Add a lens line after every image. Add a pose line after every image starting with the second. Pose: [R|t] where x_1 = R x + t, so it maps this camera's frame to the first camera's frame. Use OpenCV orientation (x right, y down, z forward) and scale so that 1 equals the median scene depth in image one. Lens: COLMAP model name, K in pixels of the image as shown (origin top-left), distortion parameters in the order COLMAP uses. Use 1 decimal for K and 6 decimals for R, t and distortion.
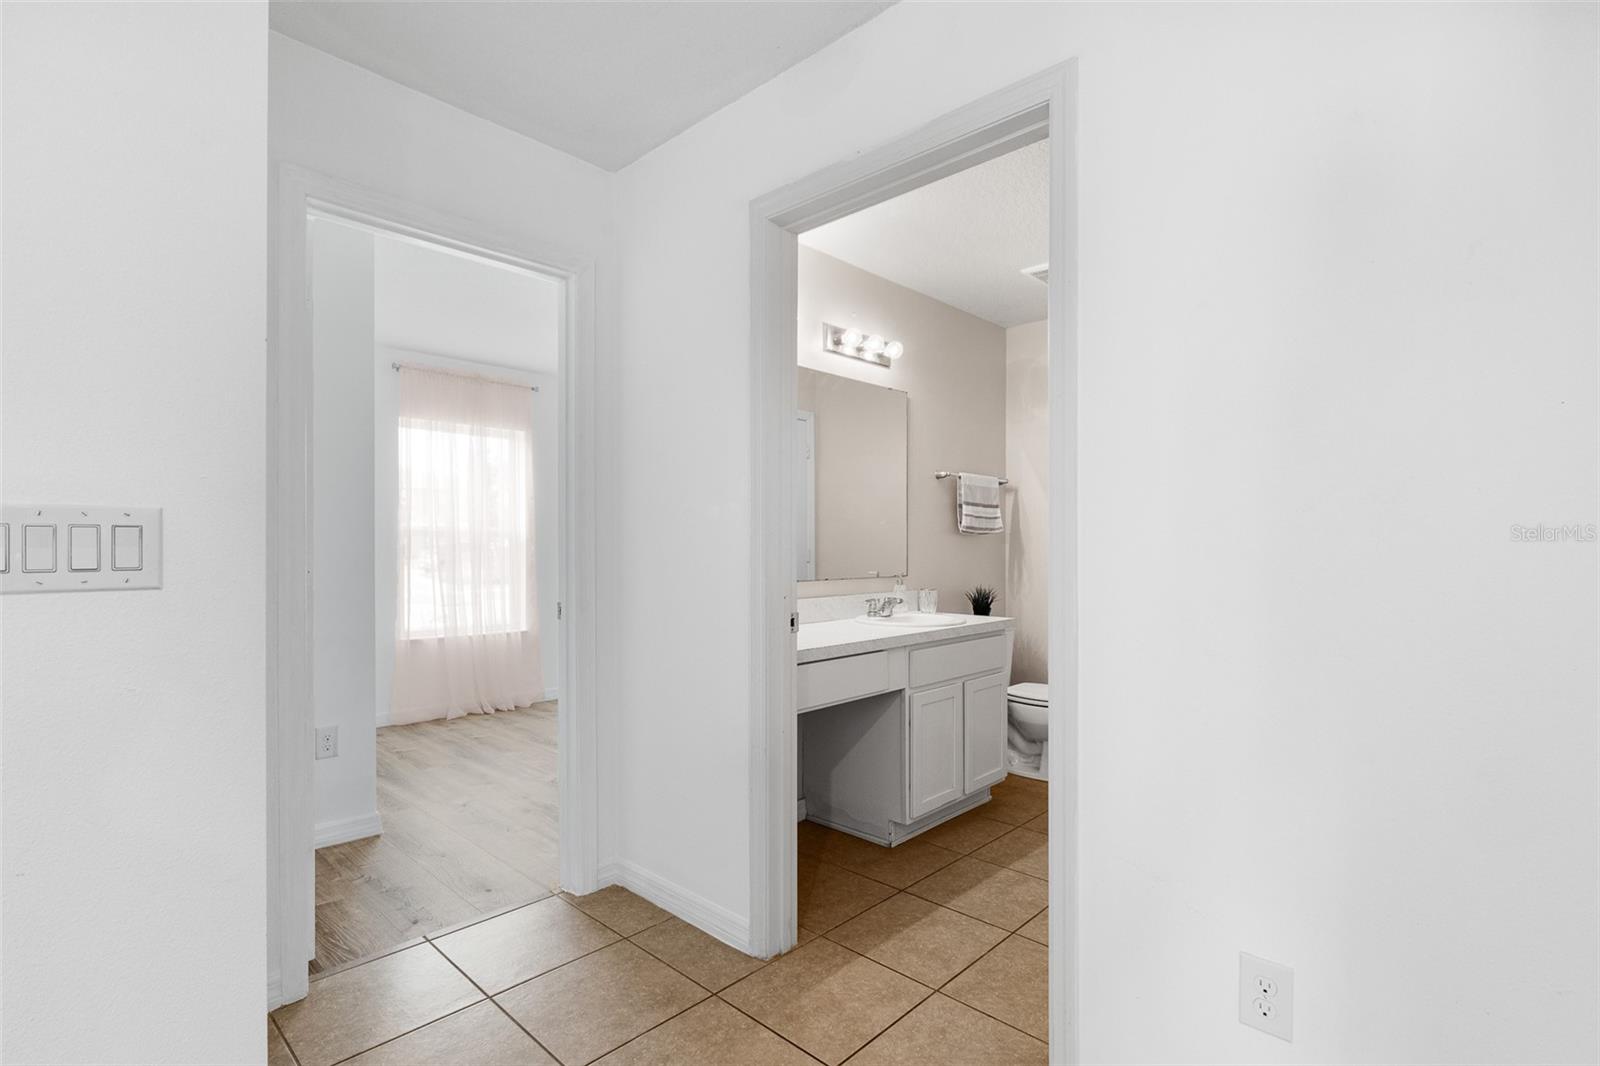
lens RADIAL K [[760.4, 0, 796.8], [0, 760.4, 538.8], [0, 0, 1]] dist [0.002844, -0.000623]
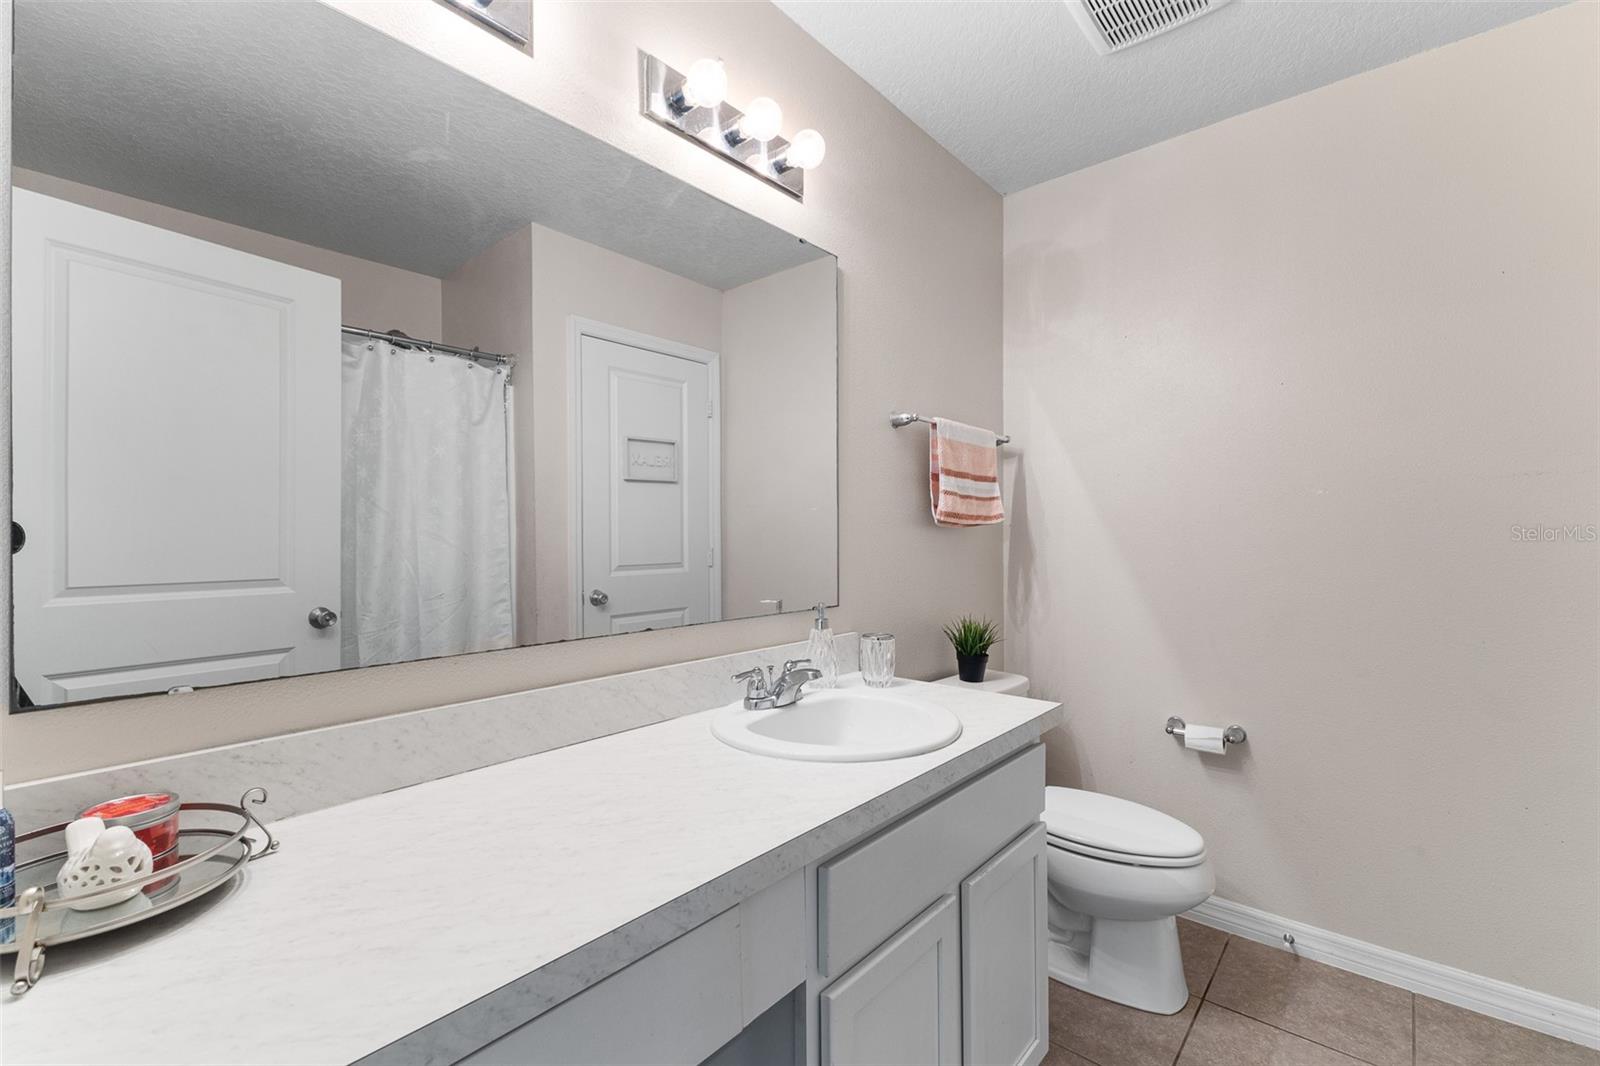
lens RADIAL K [[689.9, 0, 782.9], [0, 689.9, 535.7], [0, 0, 1]] dist [0.009471, -0.003113]
pose [[0.999637, -0.001301, 0.026901, 0.088171], [0.001047, 0.999955, 0.009457, -0.004232], [-0.026912, -0.009426, 0.999593, 0.490396]]
